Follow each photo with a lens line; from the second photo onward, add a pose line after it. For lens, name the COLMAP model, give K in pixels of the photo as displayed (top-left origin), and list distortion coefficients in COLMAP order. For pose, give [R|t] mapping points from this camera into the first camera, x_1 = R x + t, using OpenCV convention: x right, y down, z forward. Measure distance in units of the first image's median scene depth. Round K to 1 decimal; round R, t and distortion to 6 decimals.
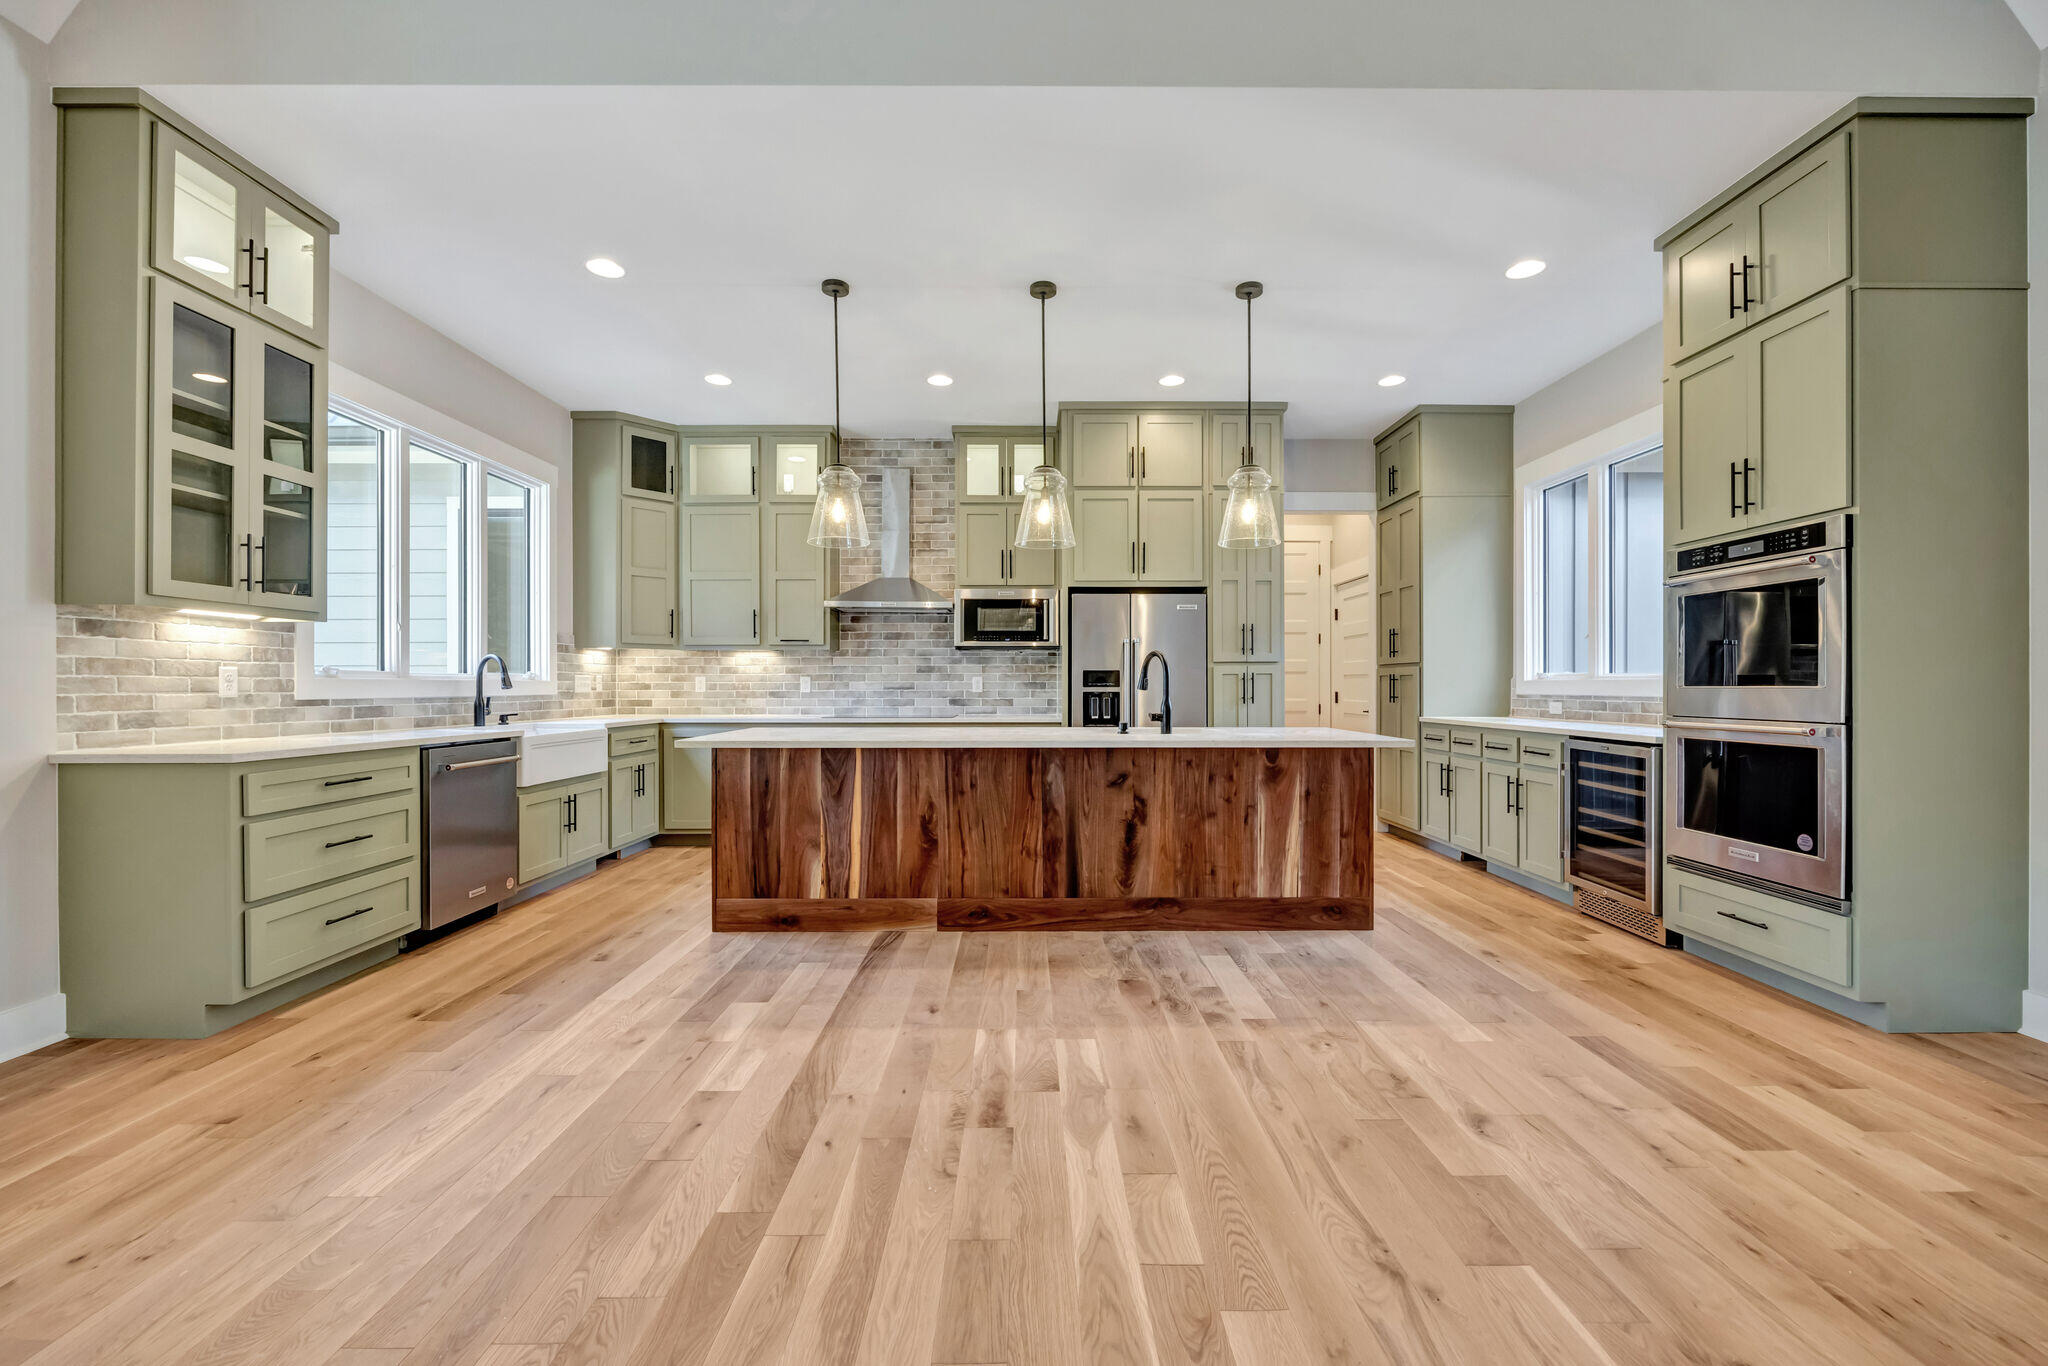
lens RADIAL K [[822.6, 0, 1023.8], [0, 822.6, 682.2], [0, 0, 1]] dist [-0.007352, 0.001706]
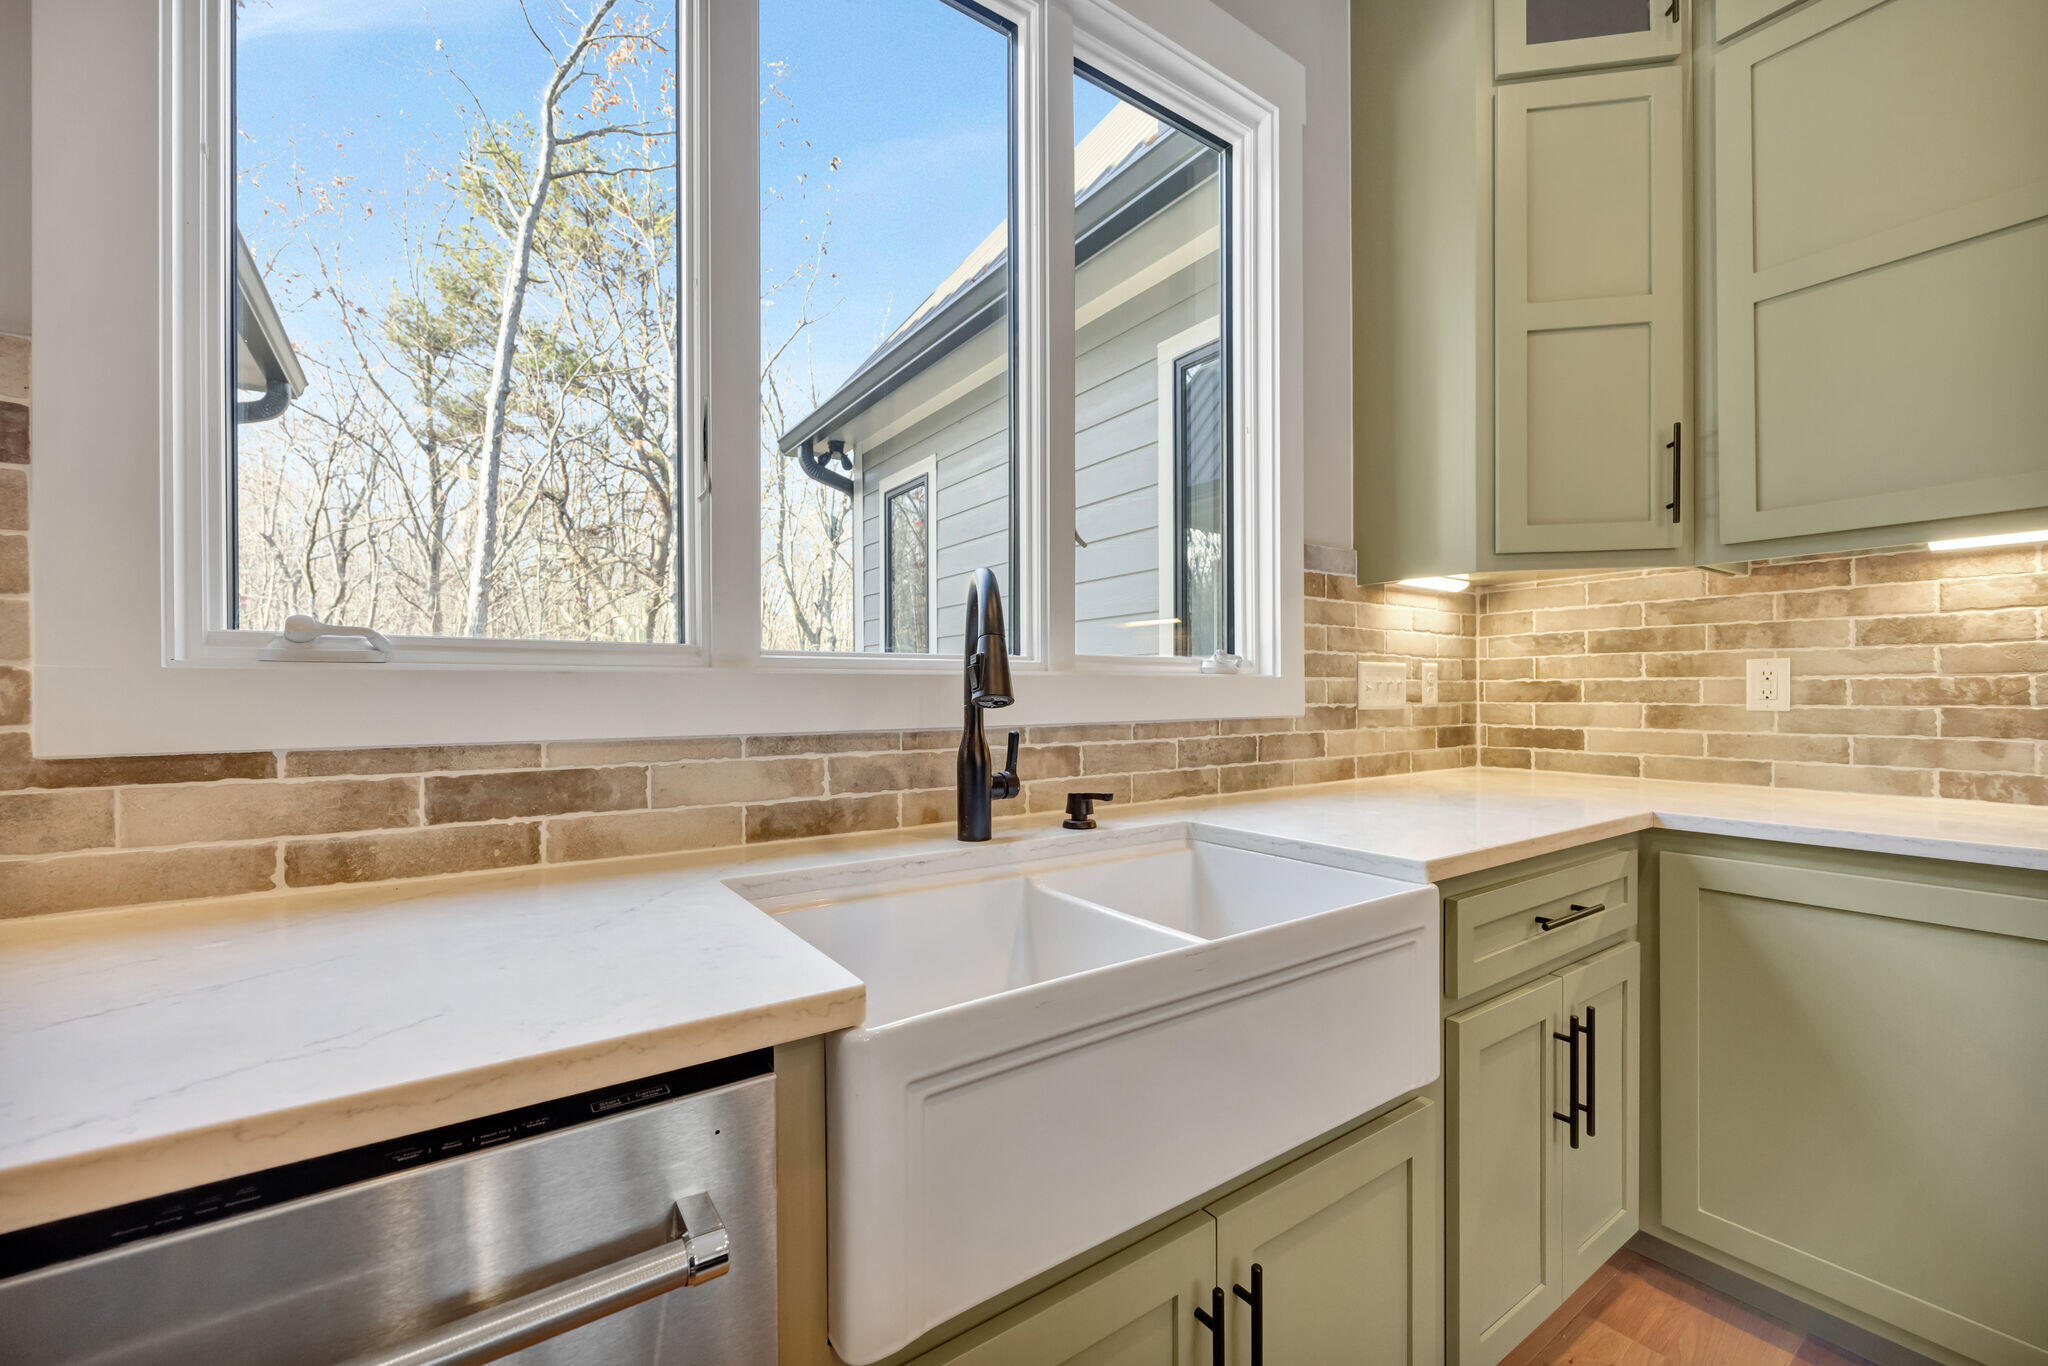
lens RADIAL K [[822.6, 0, 1026.5], [0, 822.6, 698.4], [0, 0, 1]] dist [-0.007352, 0.001706]
pose [[0.574999, 0.005462, -0.818136, -0.423195], [0.006989, 0.999908, 0.011587, 0.003275], [0.818124, -0.012380, 0.574908, 0.847787]]
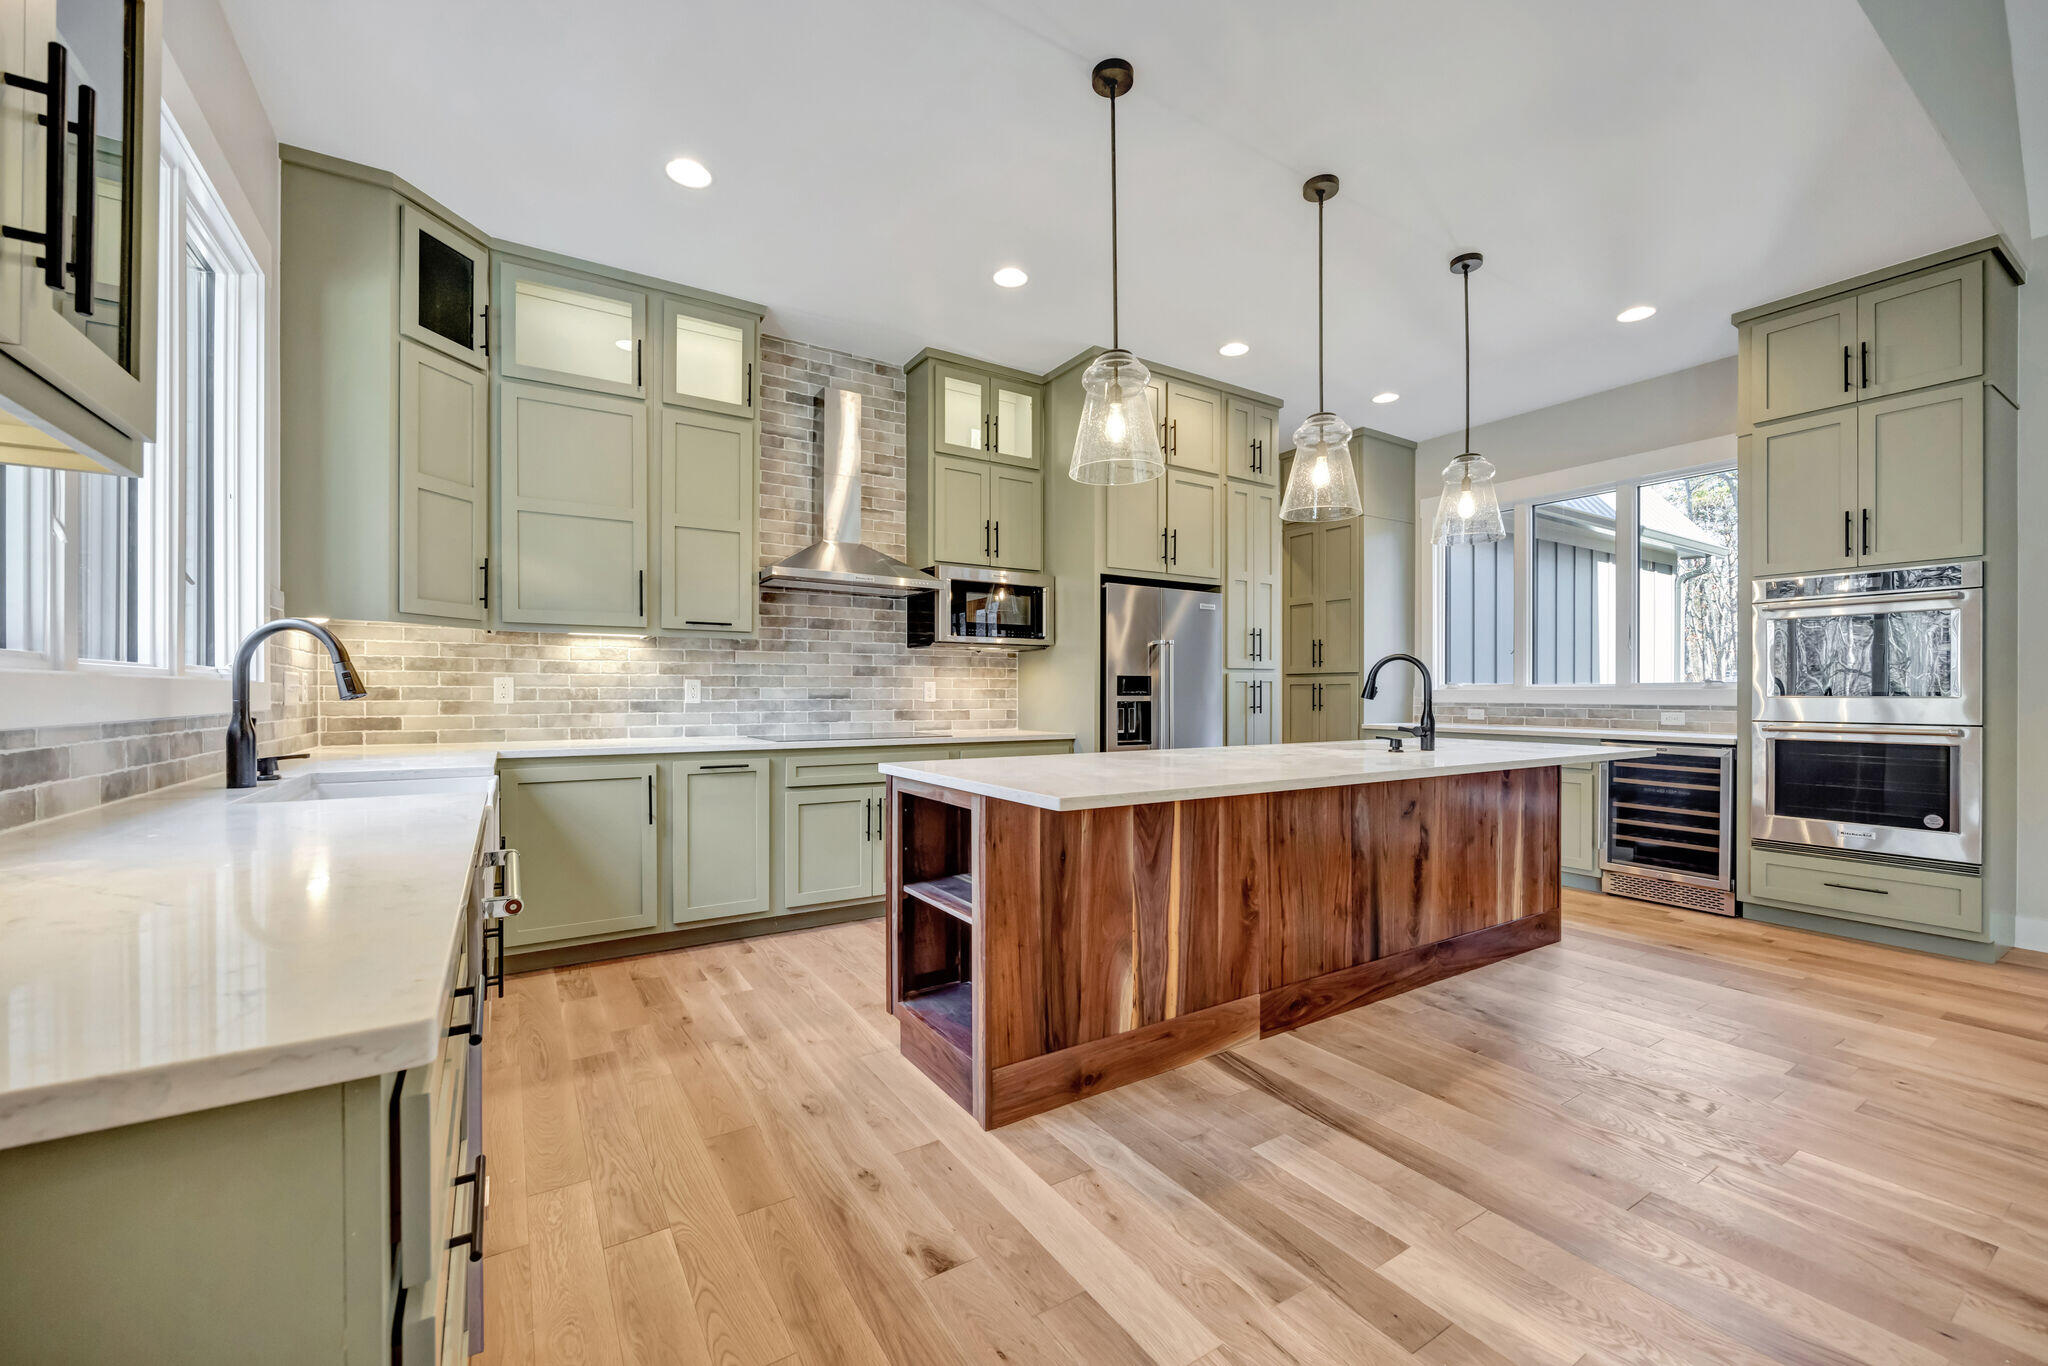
lens RADIAL K [[822.6, 0, 1024.5], [0, 822.6, 688.1], [0, 0, 1]] dist [-0.007352, 0.001706]
pose [[0.845116, 0.005506, 0.534555, -0.542779], [-0.004234, 0.999985, -0.003607, 0.002101], [-0.534566, 0.000785, 0.845126, 0.421570]]
